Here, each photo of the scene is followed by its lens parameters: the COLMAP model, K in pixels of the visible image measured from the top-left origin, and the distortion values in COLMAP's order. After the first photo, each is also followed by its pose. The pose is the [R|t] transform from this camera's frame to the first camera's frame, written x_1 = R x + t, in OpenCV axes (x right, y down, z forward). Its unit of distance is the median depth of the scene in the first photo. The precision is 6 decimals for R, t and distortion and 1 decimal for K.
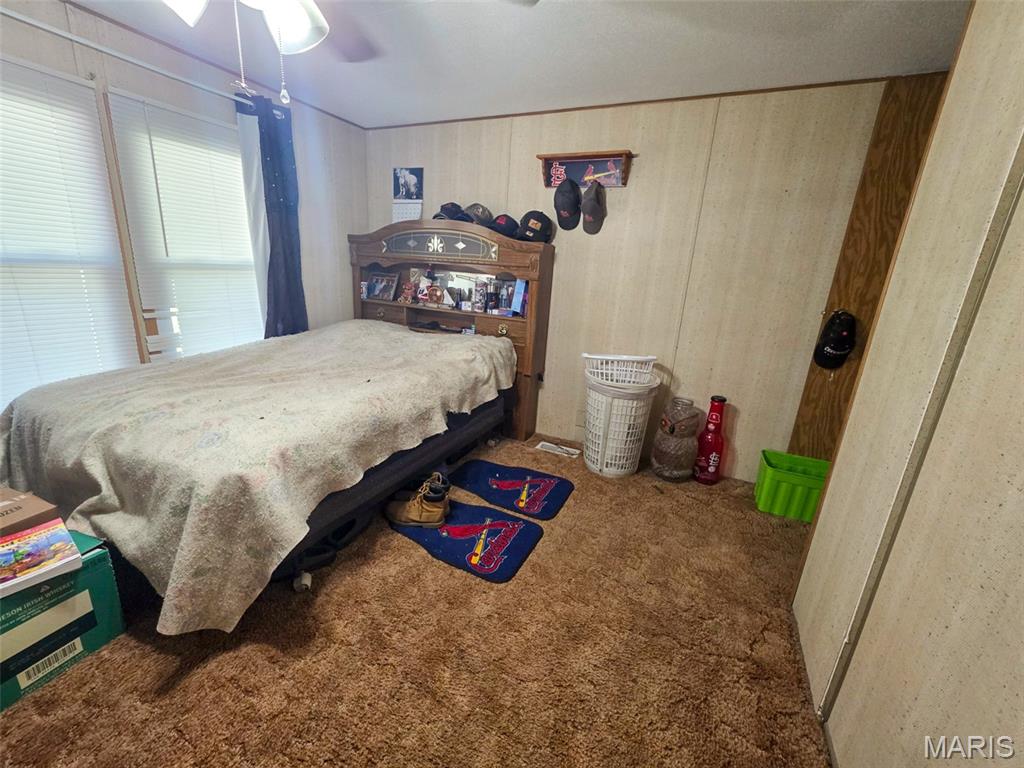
lens RADIAL K [[409.9, 0, 513.9], [0, 409.9, 377.7], [0, 0, 1]] dist [0.001172, 0.000265]
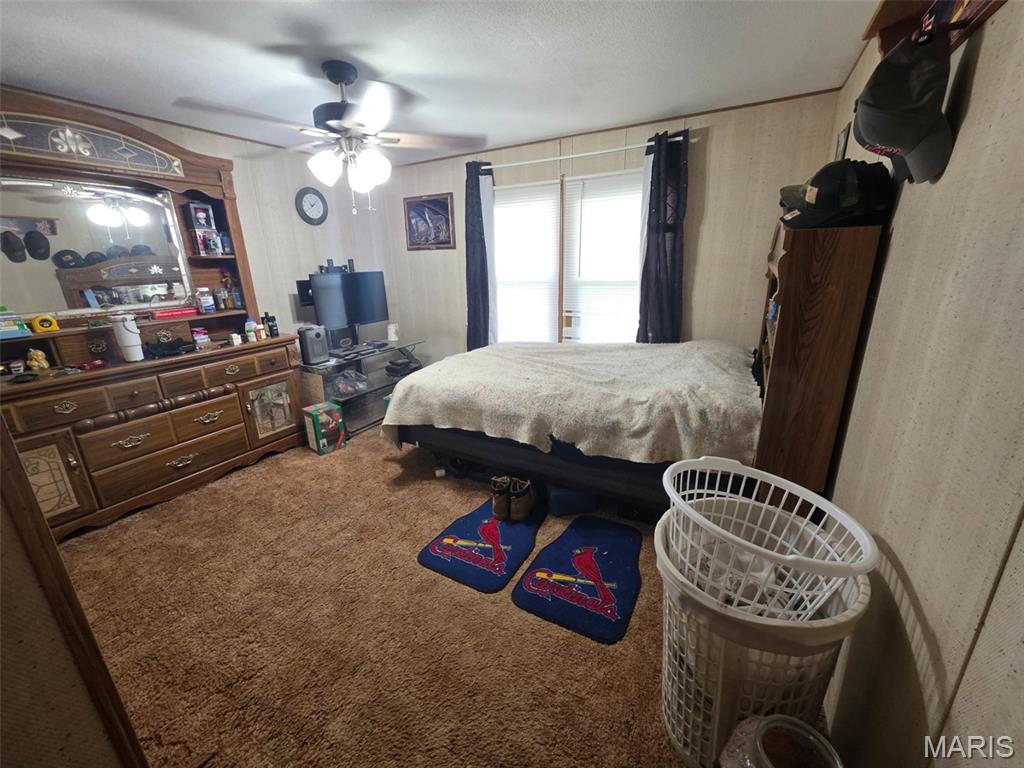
lens RADIAL K [[409.9, 0, 513.9], [0, 409.9, 377.7], [0, 0, 1]] dist [0.001172, 0.000265]
pose [[-0.059442, 0.218228, -0.974086, 0.791643], [-0.235119, 0.945297, 0.226126, -0.249543], [0.970147, 0.242468, -0.004881, 0.935796]]
